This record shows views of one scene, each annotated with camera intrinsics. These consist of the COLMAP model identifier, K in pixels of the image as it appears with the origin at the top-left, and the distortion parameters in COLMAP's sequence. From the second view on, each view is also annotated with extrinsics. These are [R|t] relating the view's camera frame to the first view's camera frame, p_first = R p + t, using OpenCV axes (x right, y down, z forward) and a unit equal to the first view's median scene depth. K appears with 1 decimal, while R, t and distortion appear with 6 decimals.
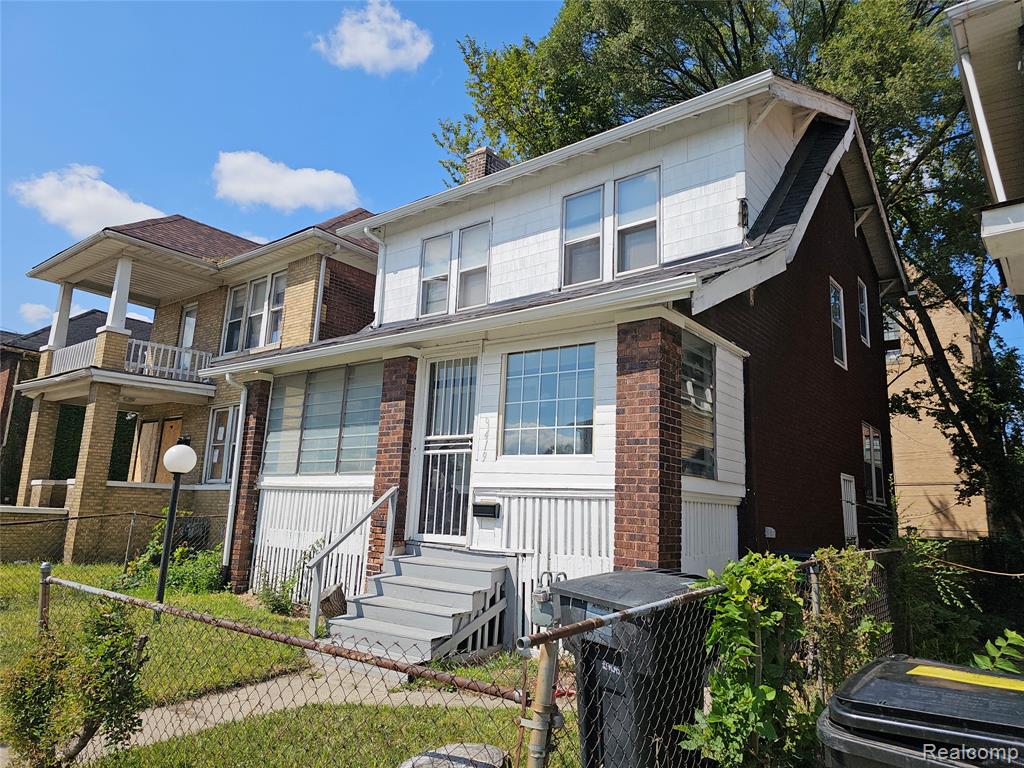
lens RADIAL K [[694.4, 0, 513.6], [0, 694.4, 380.9], [0, 0, 1]] dist [0.023713, -0.003224]
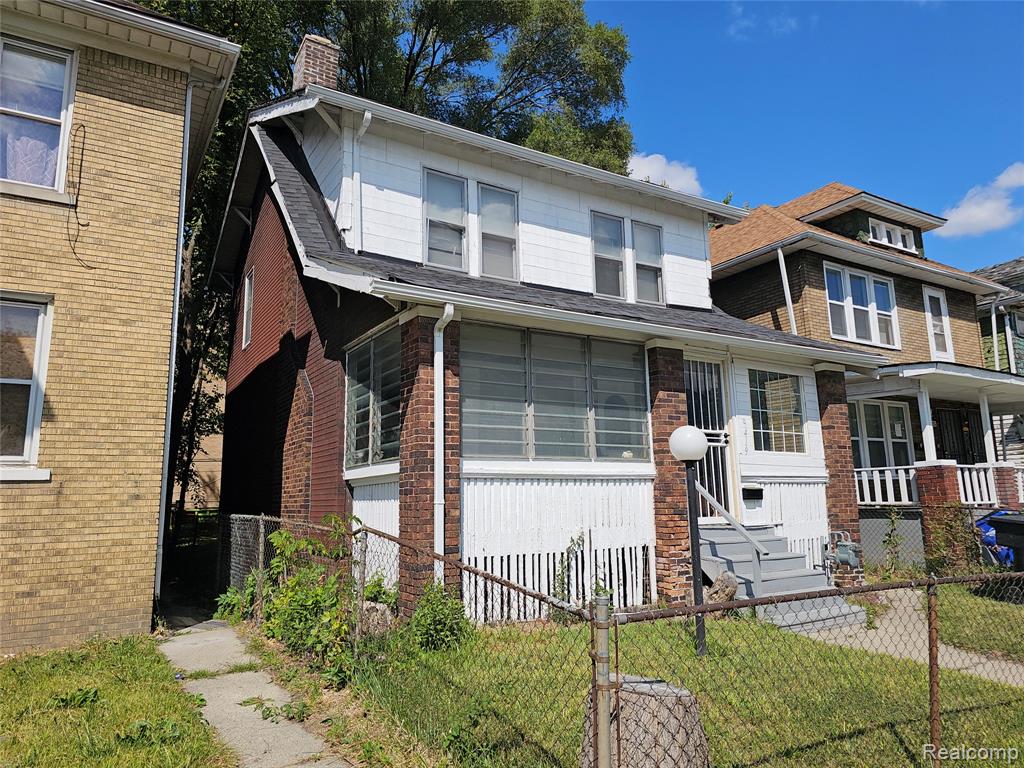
lens RADIAL K [[694.4, 0, 514.0], [0, 694.4, 382.4], [0, 0, 1]] dist [0.023713, -0.003224]
pose [[0.336543, 0.112156, 0.934965, -1.274102], [-0.149741, 0.986622, -0.064453, 0.123855], [-0.929686, -0.118311, 0.348835, 0.914990]]
